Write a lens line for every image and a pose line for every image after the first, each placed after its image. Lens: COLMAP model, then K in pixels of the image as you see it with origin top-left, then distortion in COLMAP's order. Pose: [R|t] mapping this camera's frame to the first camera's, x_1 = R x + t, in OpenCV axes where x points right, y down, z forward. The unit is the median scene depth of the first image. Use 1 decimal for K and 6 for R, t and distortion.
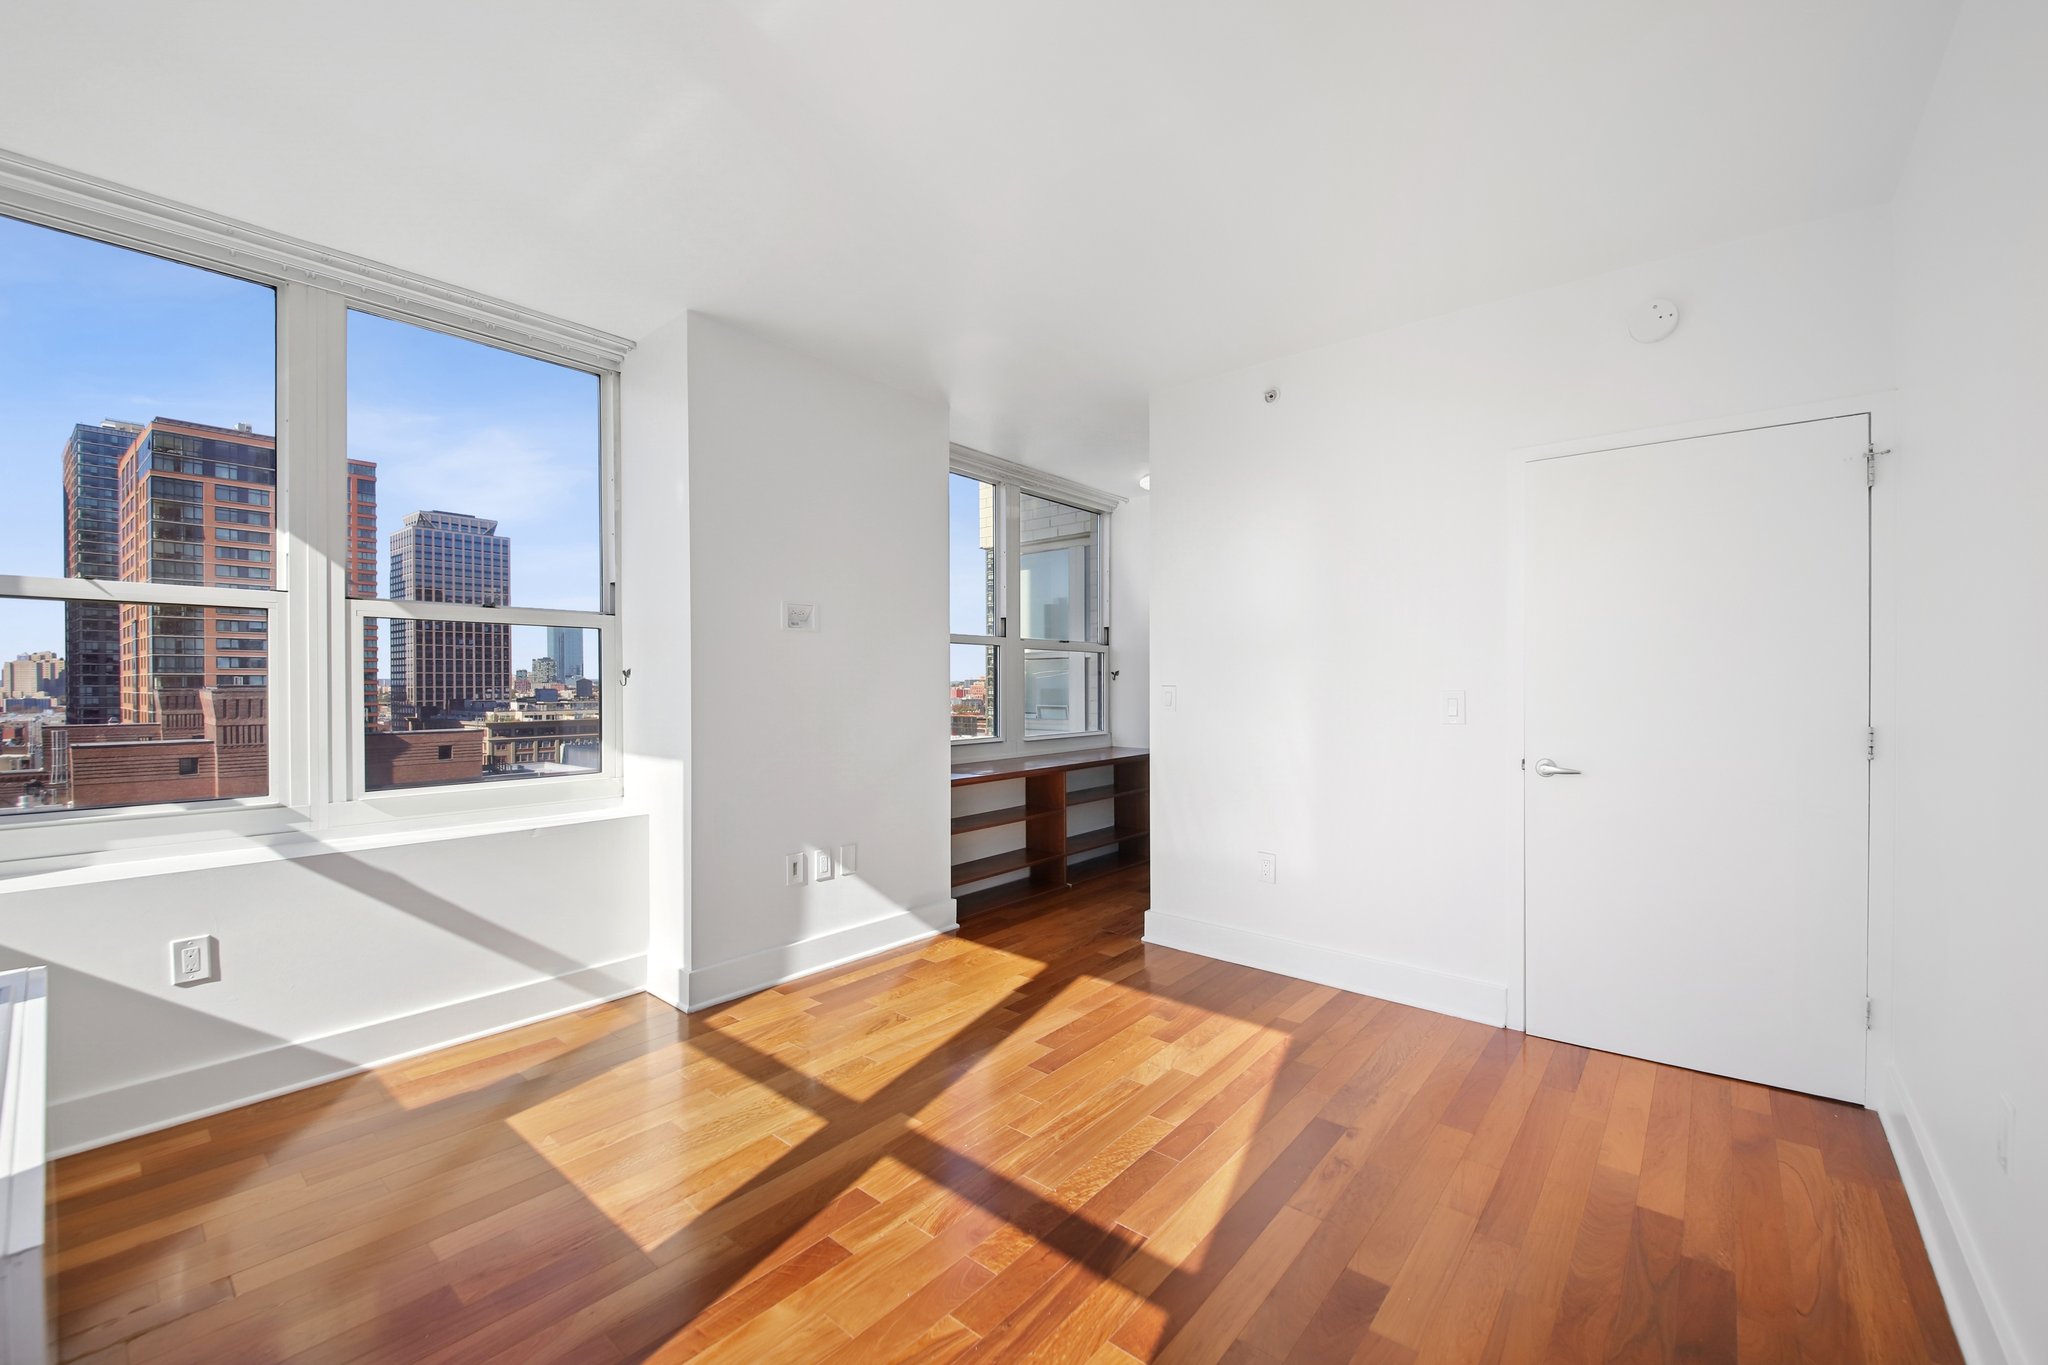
lens RADIAL K [[829.0, 0, 1018.7], [0, 829.0, 688.7], [0, 0, 1]] dist [0.001295, -0.000169]
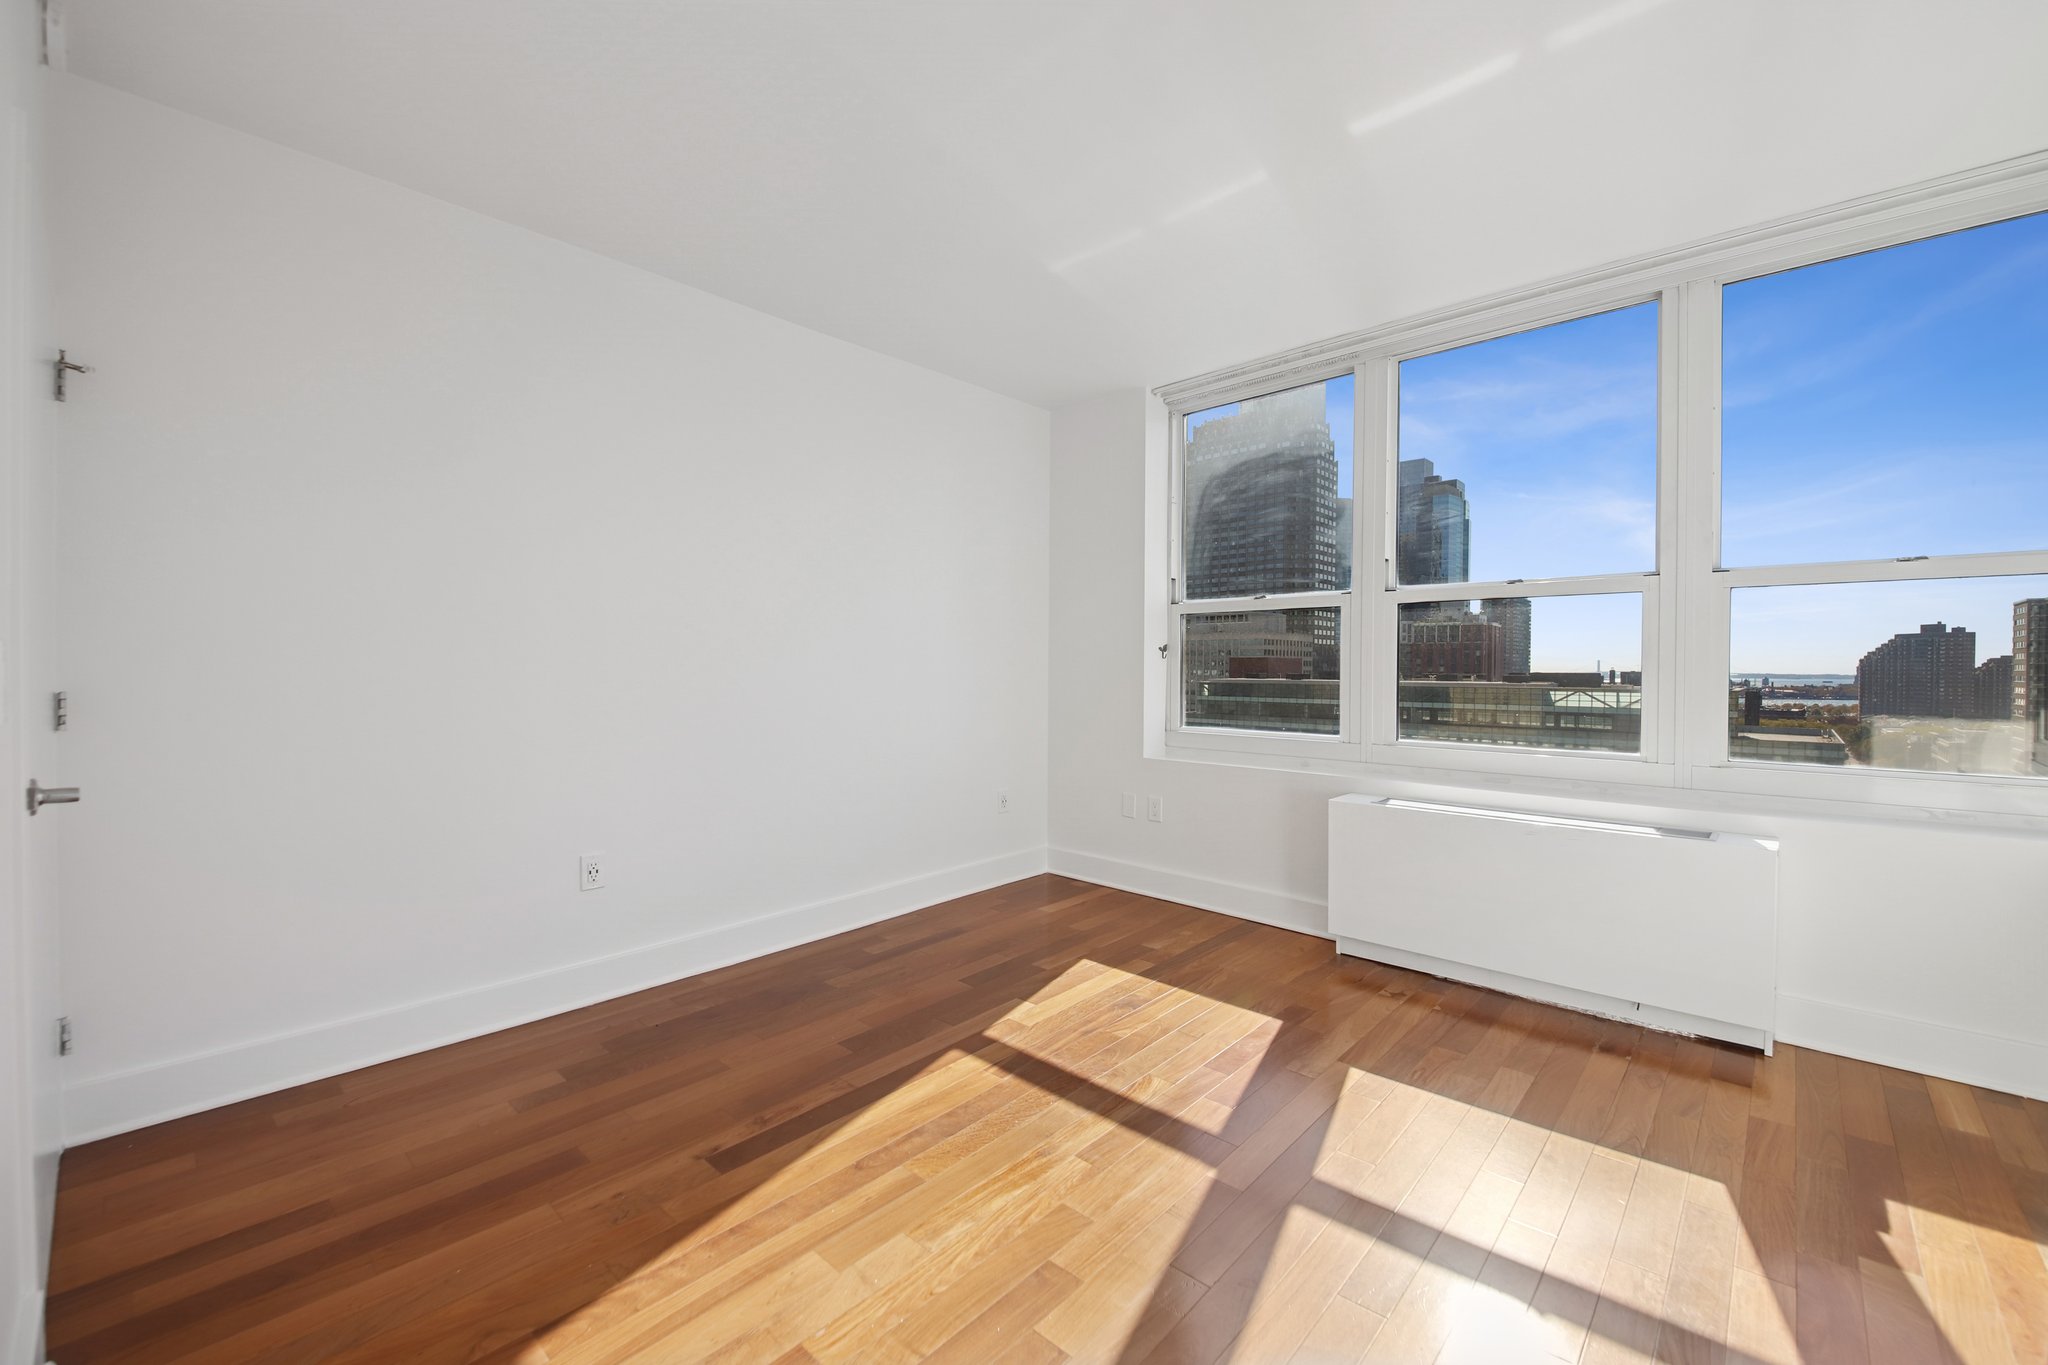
lens RADIAL K [[806.1, 0, 1024.0], [0, 806.1, 682.5], [0, 0, 1]] dist [-0.000028, -0.000065]
pose [[-0.998757, -0.005075, 0.049580, 0.020608], [-0.003784, 0.999653, 0.026087, 0.009538], [-0.049695, 0.025867, -0.998429, 1.447656]]
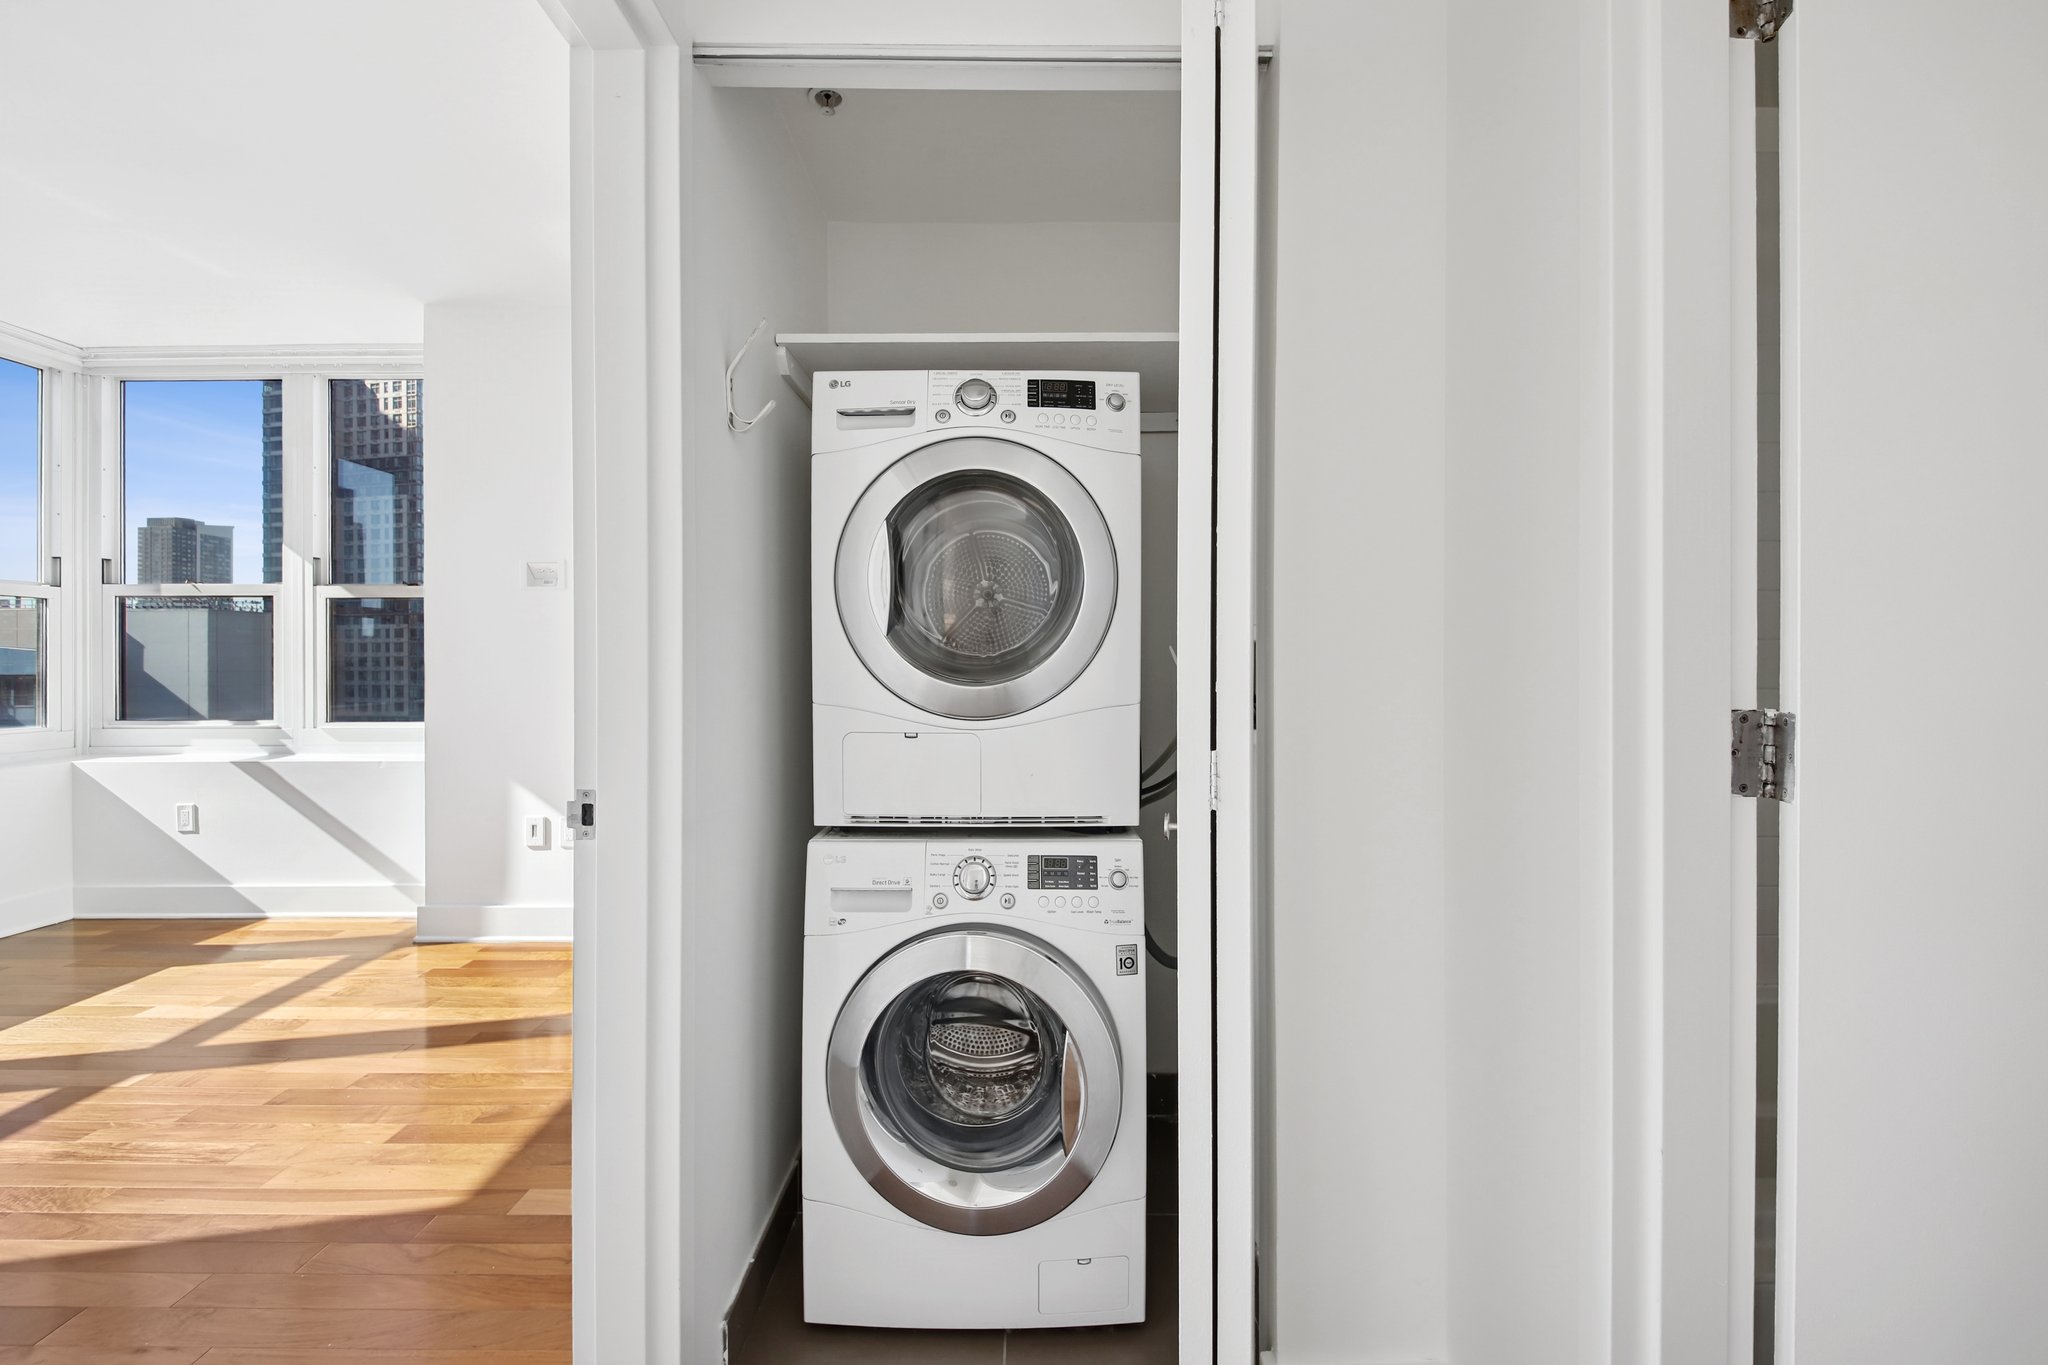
lens RADIAL K [[900.7, 0, 1020.4], [0, 900.7, 662.8], [0, 0, 1]] dist [0.010964, -0.006435]
pose [[0.636936, 0.003843, -0.770907, 1.099788], [-0.004617, 0.999989, 0.001171, 0.016308], [0.770903, 0.002813, 0.636947, 0.909587]]
